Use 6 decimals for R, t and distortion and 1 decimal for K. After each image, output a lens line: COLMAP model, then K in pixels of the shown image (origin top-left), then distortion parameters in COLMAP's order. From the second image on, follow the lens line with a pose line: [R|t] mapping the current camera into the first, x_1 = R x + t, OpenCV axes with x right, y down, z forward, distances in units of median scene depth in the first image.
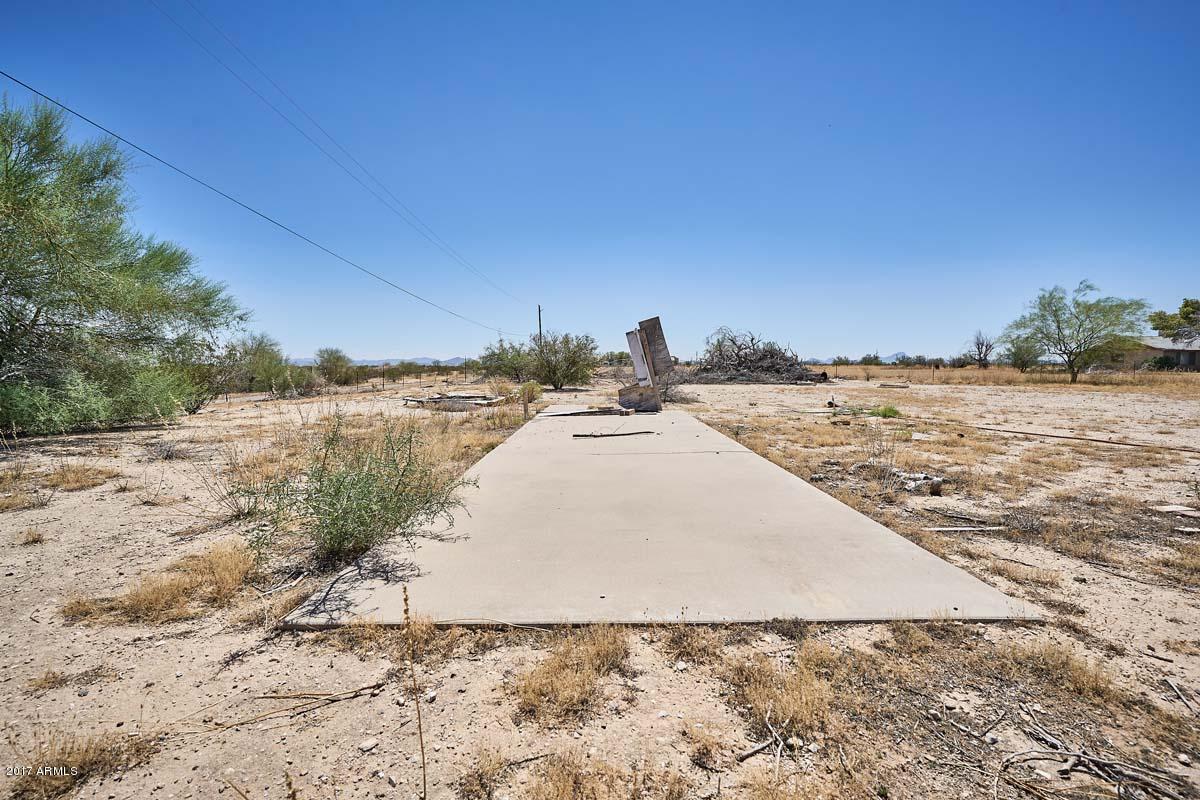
lens RADIAL K [[573.9, 0, 598.0], [0, 573.9, 405.2], [0, 0, 1]] dist [0.002183, 0.000334]
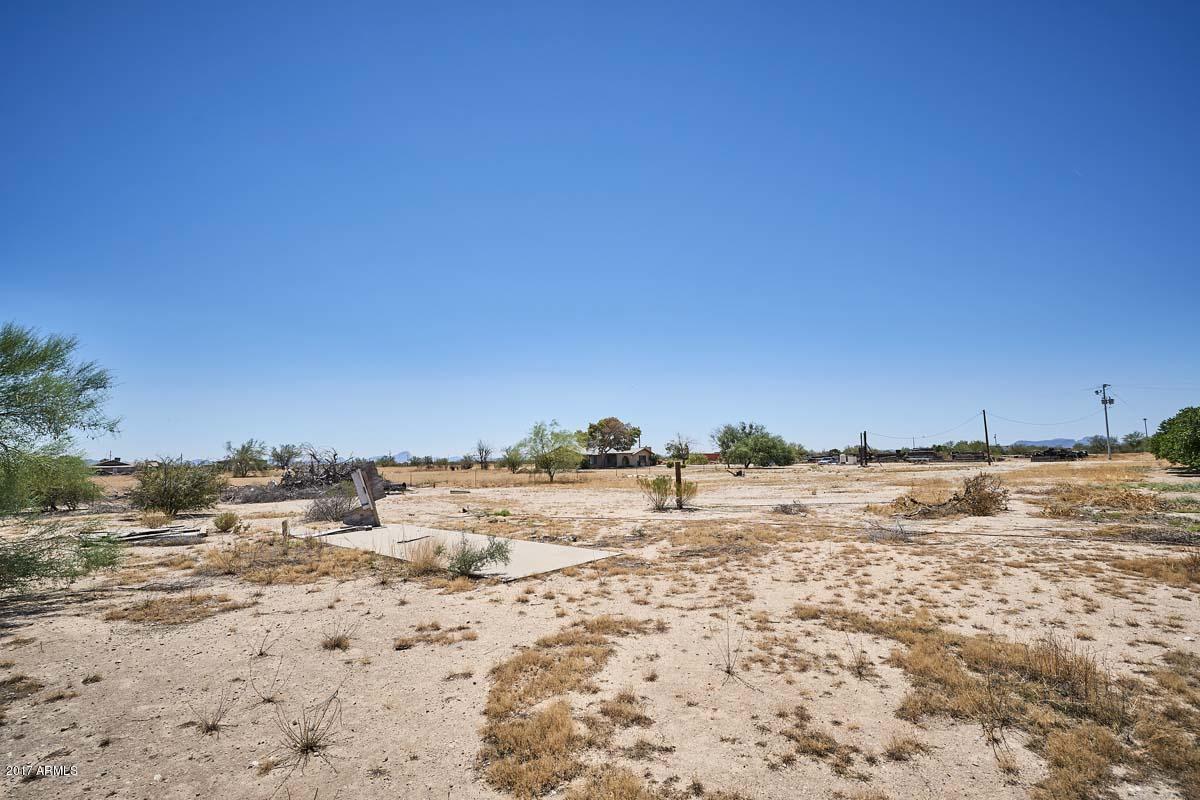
lens RADIAL K [[573.9, 0, 598.0], [0, 573.9, 405.2], [0, 0, 1]] dist [0.002183, 0.000334]
pose [[0.683241, 0.051273, 0.728391, -0.141335], [0.072443, 0.987850, -0.137490, -0.011908], [-0.726590, 0.146706, 0.671225, -0.106161]]
